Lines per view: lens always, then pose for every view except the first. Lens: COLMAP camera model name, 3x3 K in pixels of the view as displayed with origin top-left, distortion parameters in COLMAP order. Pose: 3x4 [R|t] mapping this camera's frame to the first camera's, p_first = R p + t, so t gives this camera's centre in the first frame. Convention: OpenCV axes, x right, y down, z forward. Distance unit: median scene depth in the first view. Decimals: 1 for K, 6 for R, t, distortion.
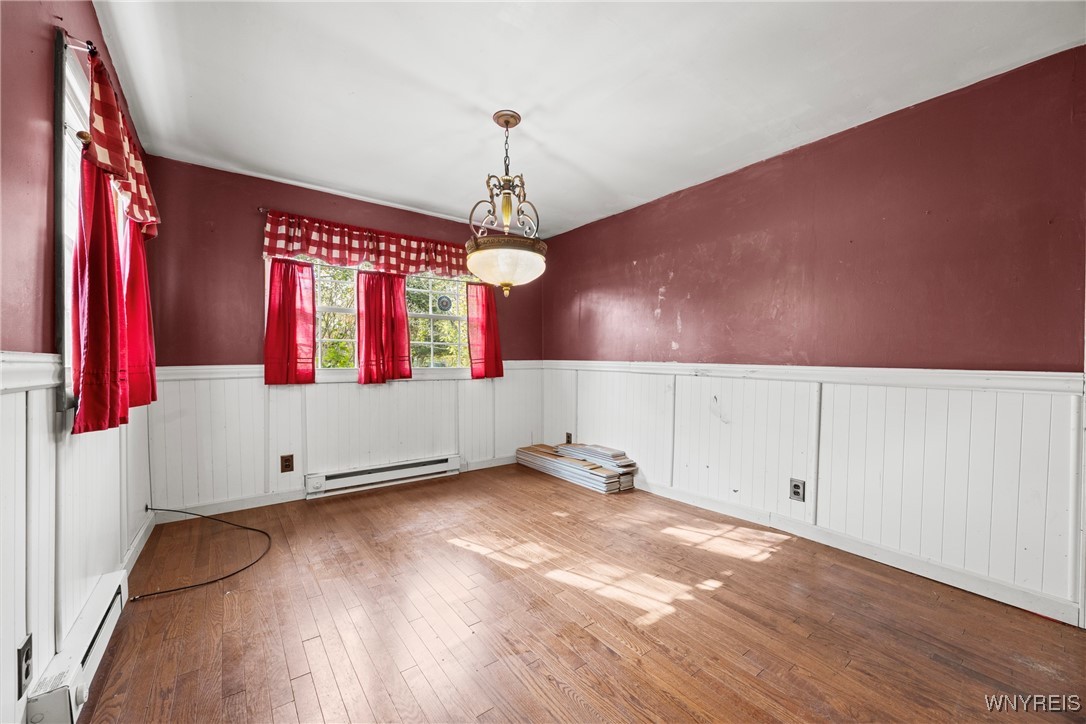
lens RADIAL K [[419.0, 0, 543.1], [0, 419.0, 364.5], [0, 0, 1]] dist [-0.001744, -0.000181]
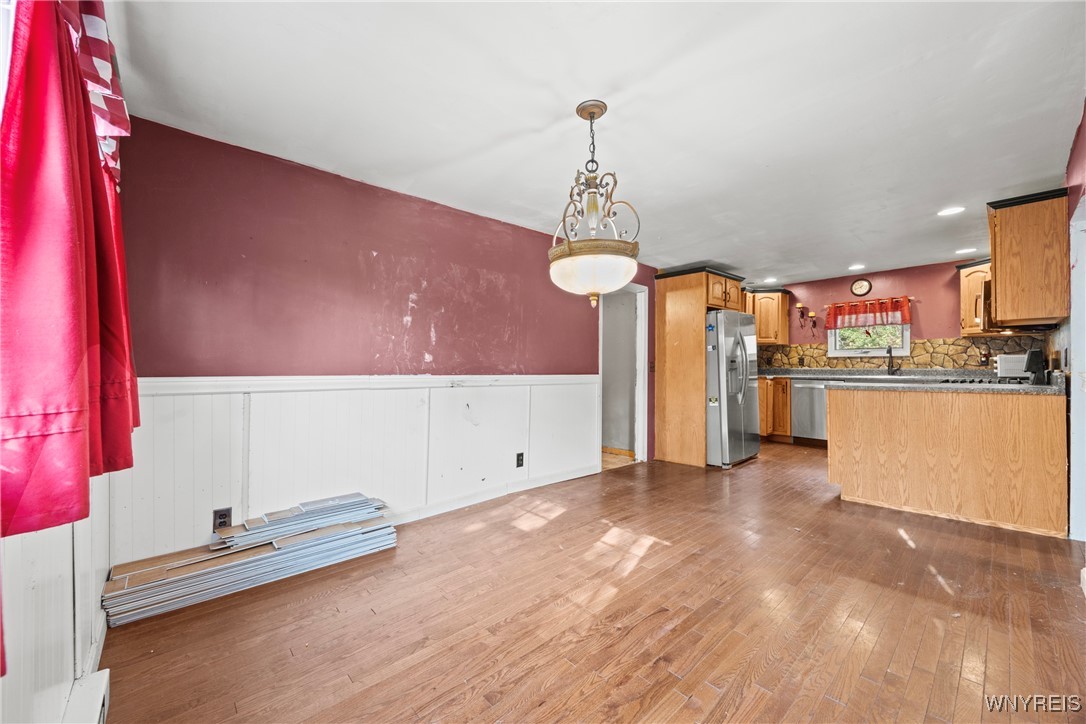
lens RADIAL K [[419.0, 0, 540.3], [0, 419.0, 364.7], [0, 0, 1]] dist [-0.001744, -0.000181]
pose [[-0.075435, -0.002437, 0.997148, -0.700176], [0.011927, 0.999923, 0.003346, -0.030350], [-0.997079, 0.012145, -0.075400, 0.848733]]
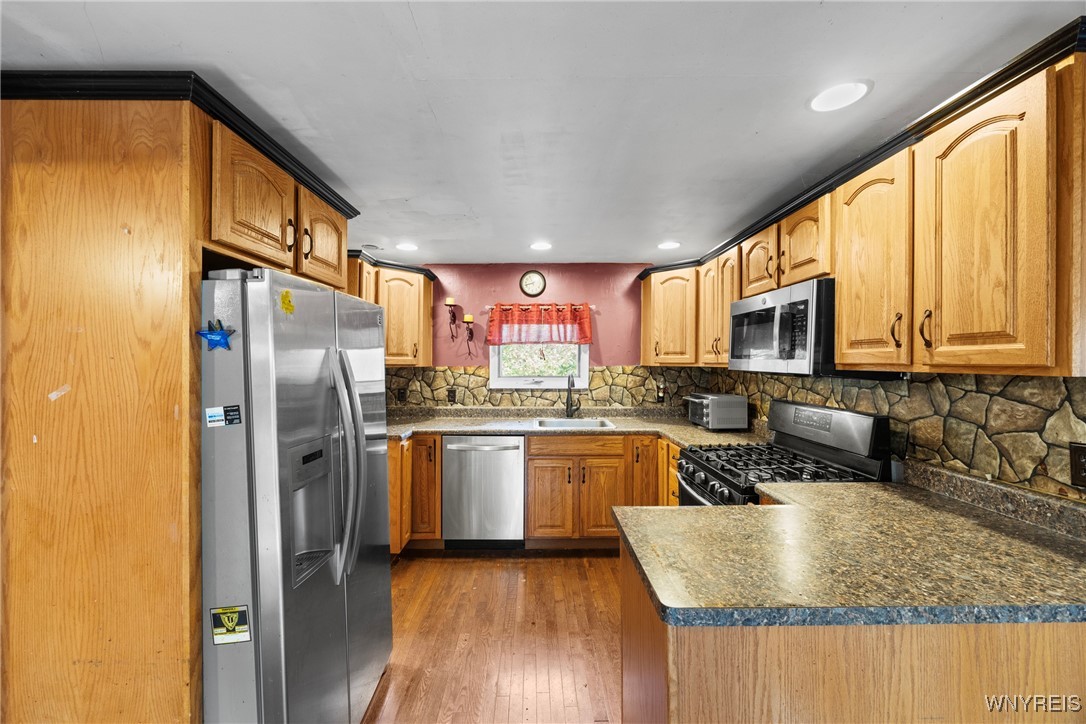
lens RADIAL K [[419.0, 0, 539.9], [0, 419.0, 364.3], [0, 0, 1]] dist [-0.001744, -0.000181]
pose [[-0.800195, -0.006073, 0.599709, -0.379900], [0.001144, 0.999931, 0.011652, -0.061884], [-0.599739, 0.010010, -0.800133, 0.656983]]
